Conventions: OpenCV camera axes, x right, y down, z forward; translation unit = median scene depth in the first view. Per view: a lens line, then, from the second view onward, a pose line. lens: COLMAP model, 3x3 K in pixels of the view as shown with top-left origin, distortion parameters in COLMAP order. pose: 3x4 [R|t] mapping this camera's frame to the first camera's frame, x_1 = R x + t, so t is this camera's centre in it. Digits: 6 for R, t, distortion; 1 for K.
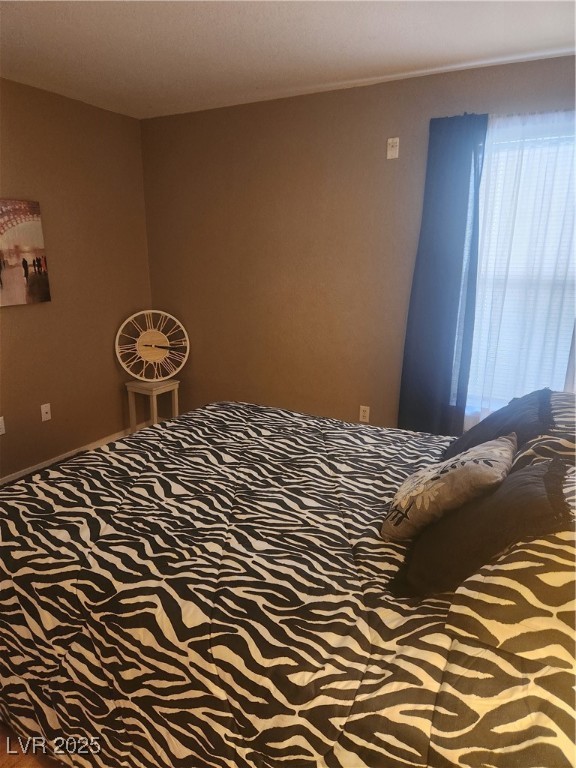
lens RADIAL K [[511.4, 0, 288.0], [0, 511.4, 384.0], [0, 0, 1]] dist [0.002939, 0.001229]
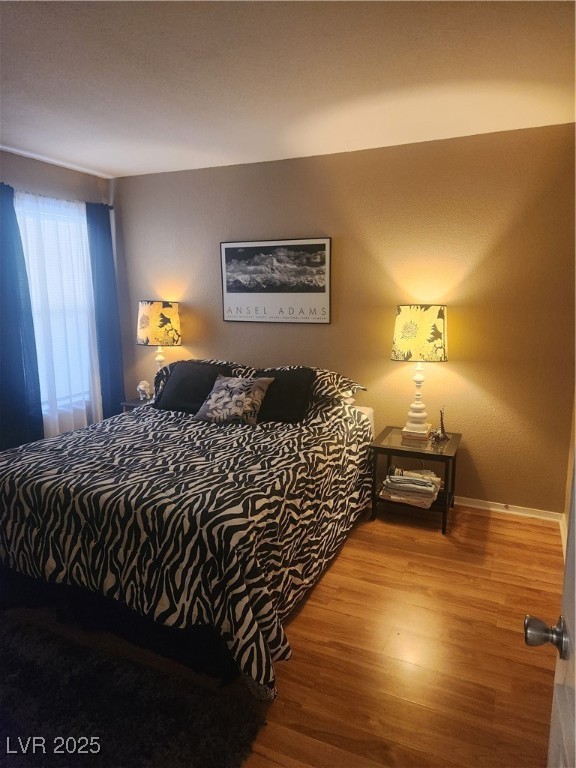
lens RADIAL K [[511.4, 0, 288.0], [0, 511.4, 384.0], [0, 0, 1]] dist [0.002939, 0.001229]
pose [[-0.052362, -0.202039, 0.977977, -1.448920], [0.255320, 0.944063, 0.208703, -0.208312], [-0.965438, 0.260625, 0.002152, 0.638769]]
